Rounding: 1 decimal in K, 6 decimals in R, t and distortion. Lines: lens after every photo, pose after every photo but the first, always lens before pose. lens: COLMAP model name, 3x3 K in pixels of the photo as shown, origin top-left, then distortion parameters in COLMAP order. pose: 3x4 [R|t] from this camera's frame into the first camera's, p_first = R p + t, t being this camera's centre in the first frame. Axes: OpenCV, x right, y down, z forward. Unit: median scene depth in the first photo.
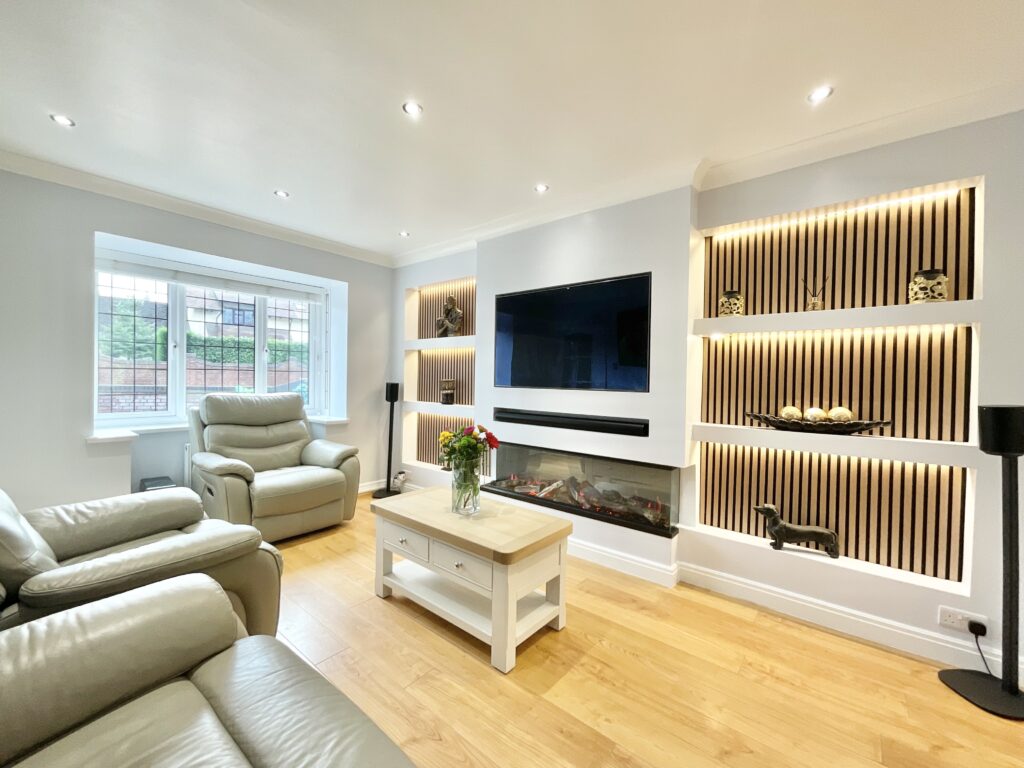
lens RADIAL K [[416.1, 0, 511.4], [0, 416.1, 385.5], [0, 0, 1]] dist [-0.021326, 0.016252]
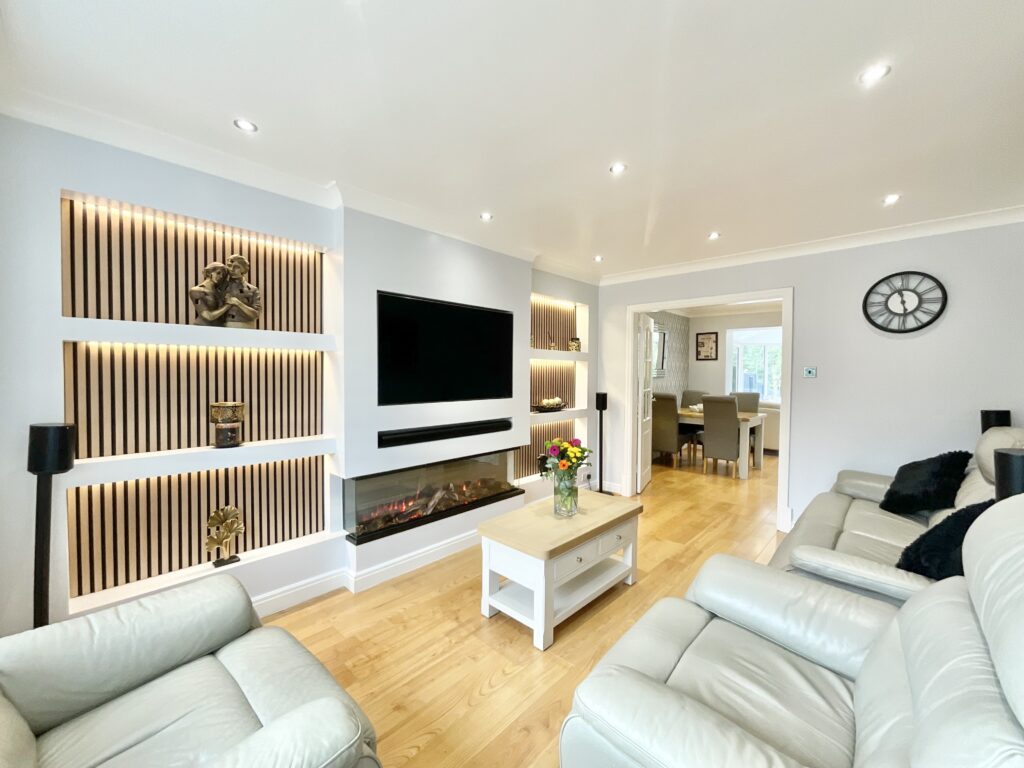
lens RADIAL K [[416.1, 0, 511.4], [0, 416.1, 385.5], [0, 0, 1]] dist [-0.021326, 0.016252]
pose [[0.051943, -0.015412, 0.998531, -0.903328], [0.048180, 0.998755, 0.012910, -0.033402], [-0.997487, 0.047439, 0.052621, 0.772510]]
